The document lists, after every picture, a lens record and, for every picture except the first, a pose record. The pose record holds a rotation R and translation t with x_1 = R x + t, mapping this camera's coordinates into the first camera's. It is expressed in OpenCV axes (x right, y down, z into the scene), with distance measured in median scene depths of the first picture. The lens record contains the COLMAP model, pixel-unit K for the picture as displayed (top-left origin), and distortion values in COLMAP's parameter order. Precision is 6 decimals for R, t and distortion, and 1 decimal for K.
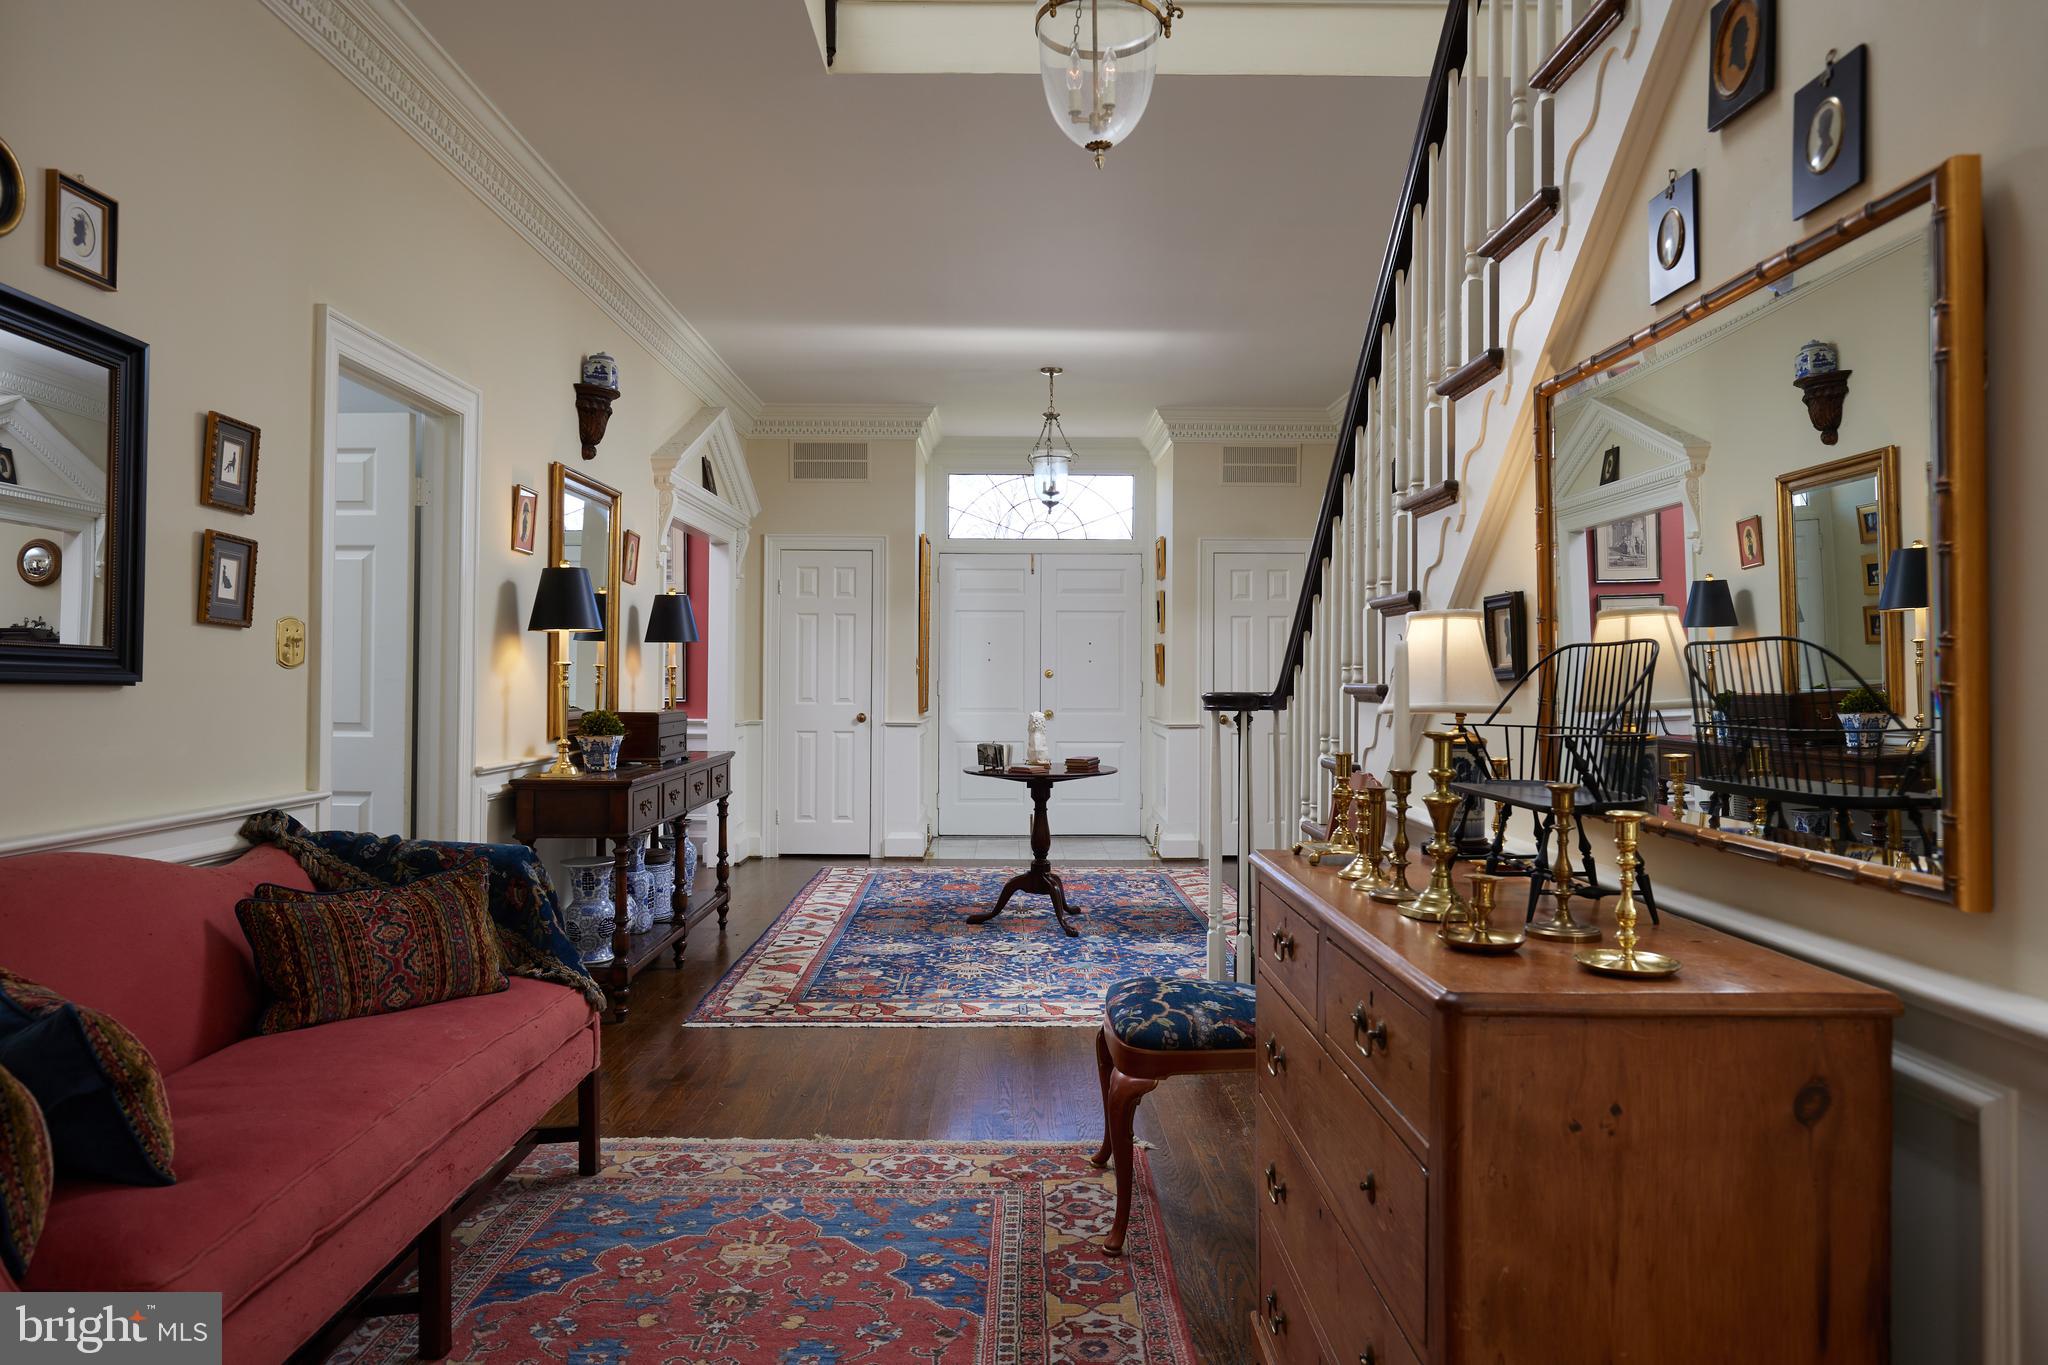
lens RADIAL K [[1326.7, 0, 1024.0], [0, 1326.7, 682.5], [0, 0, 1]] dist [0.000080, -0.000005]
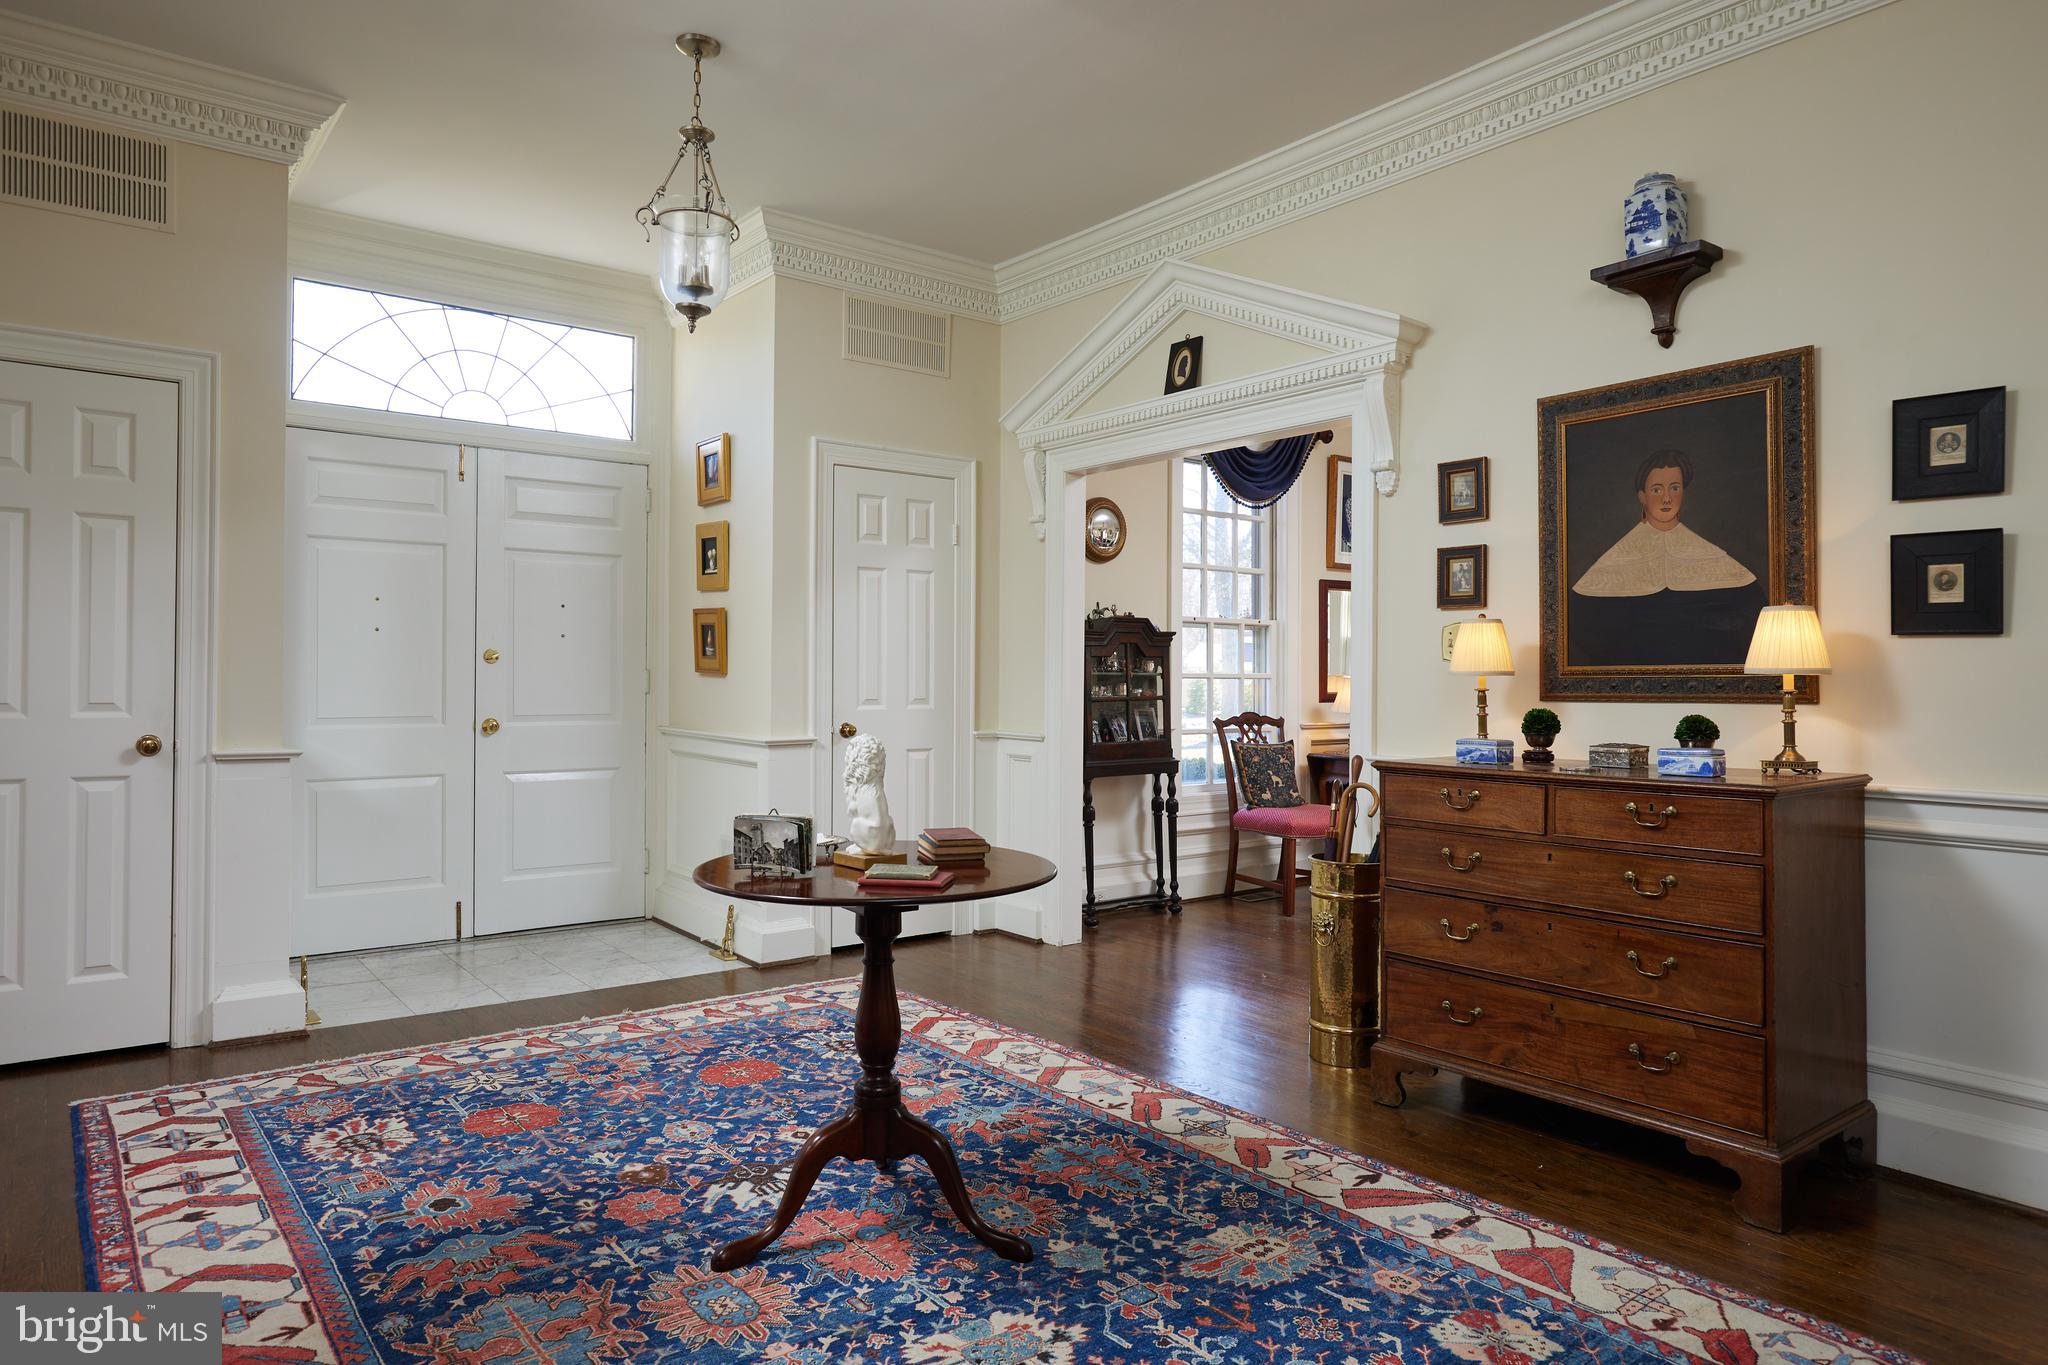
lens RADIAL K [[1259.8, 0, 1024.0], [0, 1259.8, 682.5], [0, 0, 1]] dist [-0.005028, -0.000682]
pose [[0.795808, -0.000696, 0.605549, -0.144791], [-0.003849, 0.999973, 0.006208, 0.000998], [-0.605537, -0.007271, 0.795784, 0.472773]]
